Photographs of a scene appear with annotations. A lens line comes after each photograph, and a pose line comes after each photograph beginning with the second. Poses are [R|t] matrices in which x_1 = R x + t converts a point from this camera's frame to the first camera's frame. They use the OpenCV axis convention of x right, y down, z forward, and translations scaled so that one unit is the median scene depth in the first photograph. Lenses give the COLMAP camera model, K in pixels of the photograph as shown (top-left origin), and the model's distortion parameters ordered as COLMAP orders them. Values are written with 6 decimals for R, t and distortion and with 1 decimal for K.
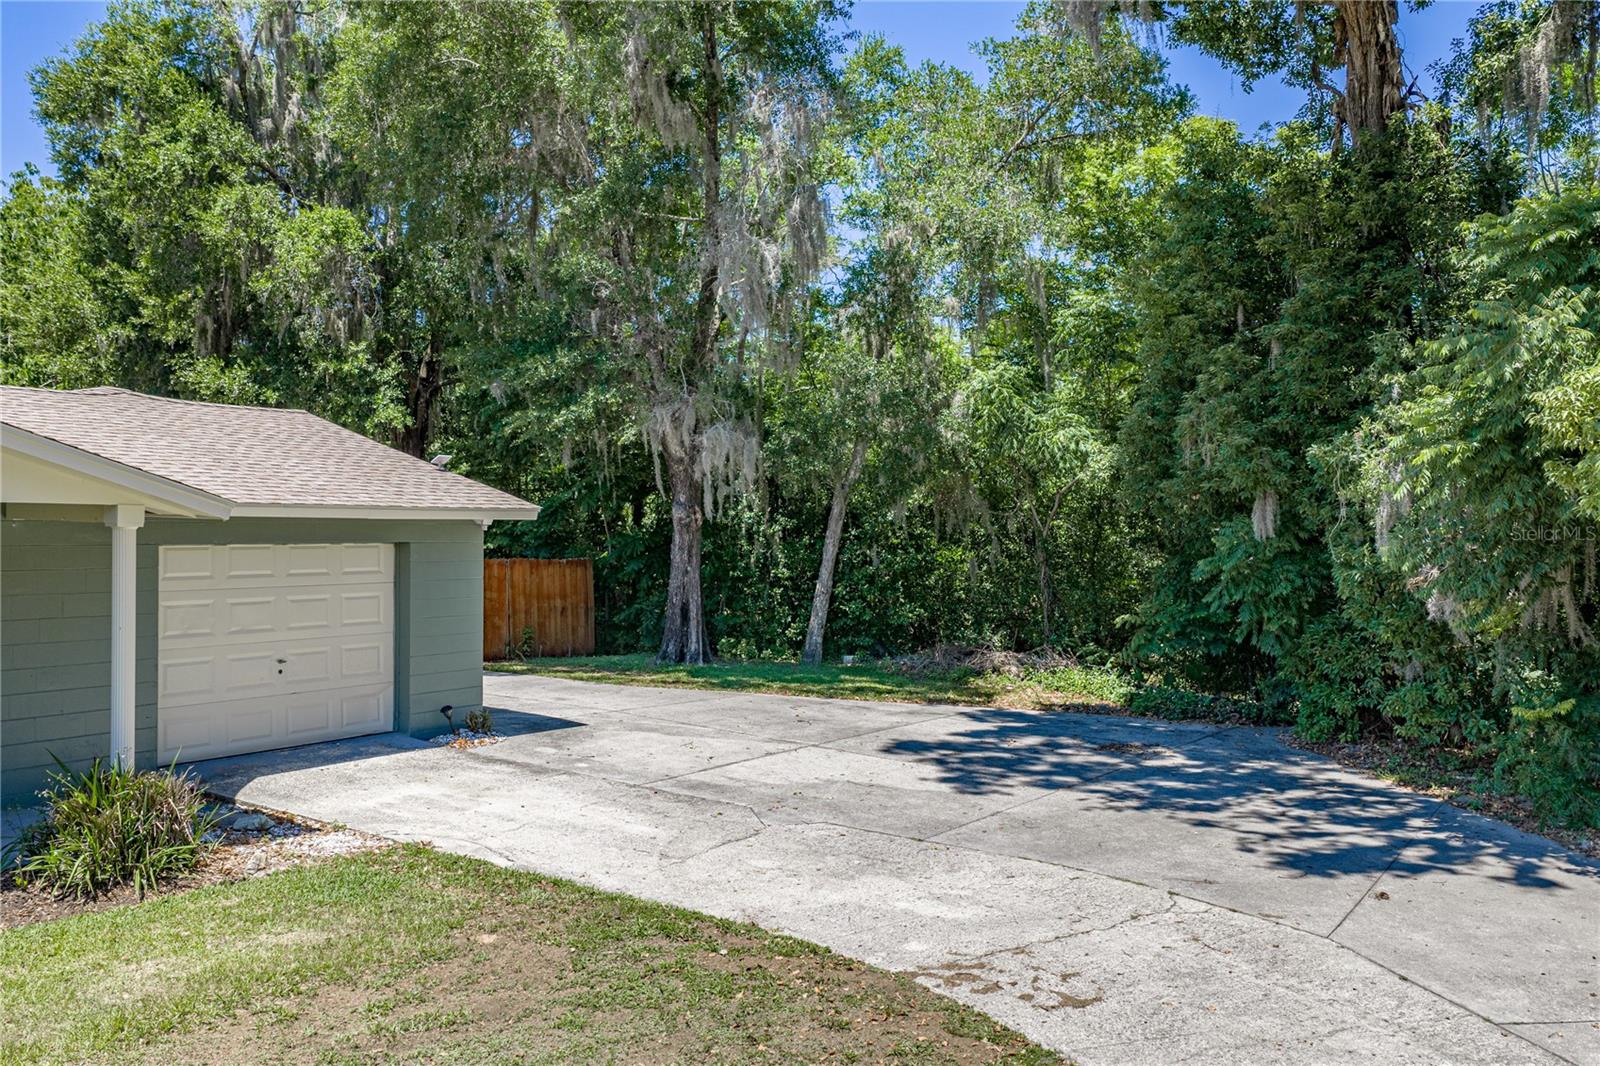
lens RADIAL K [[1329.9, 0, 803.2], [0, 1329.9, 537.4], [0, 0, 1]] dist [0.053083, -0.049277]
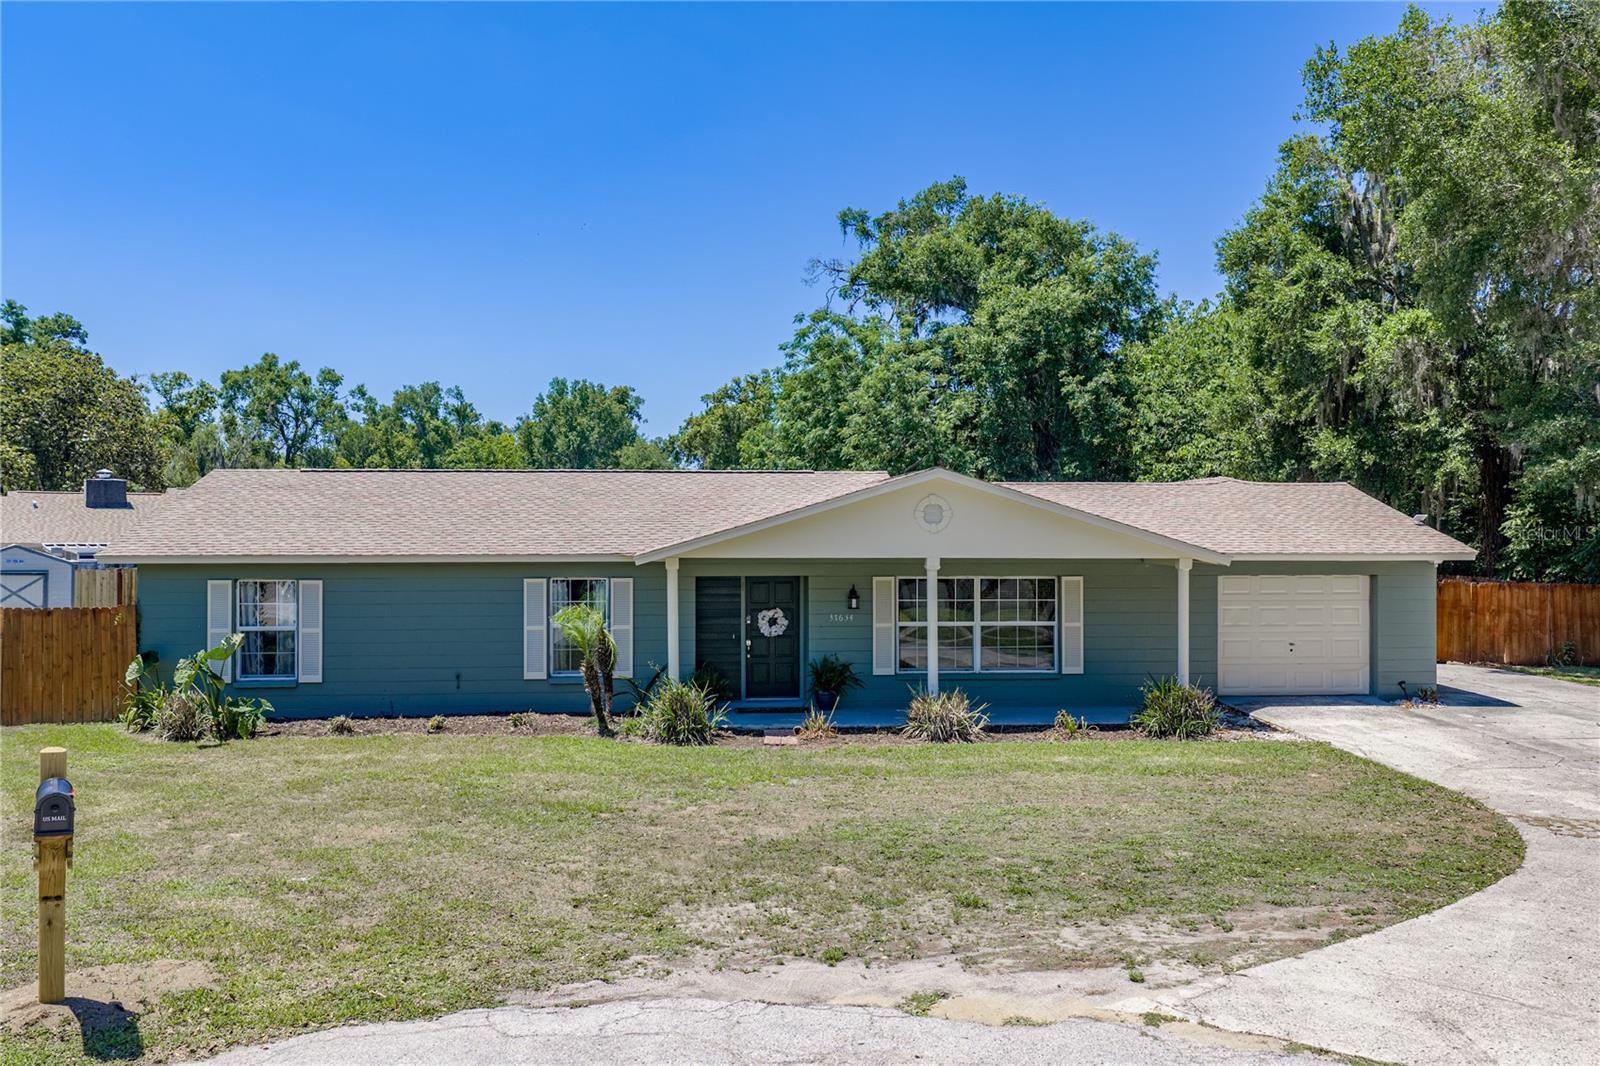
lens RADIAL K [[1329.9, 0, 803.2], [0, 1329.9, 537.4], [0, 0, 1]] dist [0.053083, -0.049277]
pose [[0.645138, -0.004475, -0.764053, 0.439545], [-0.000183, 0.999982, -0.006011, -0.028436], [0.764066, 0.004018, 0.645125, -0.493820]]
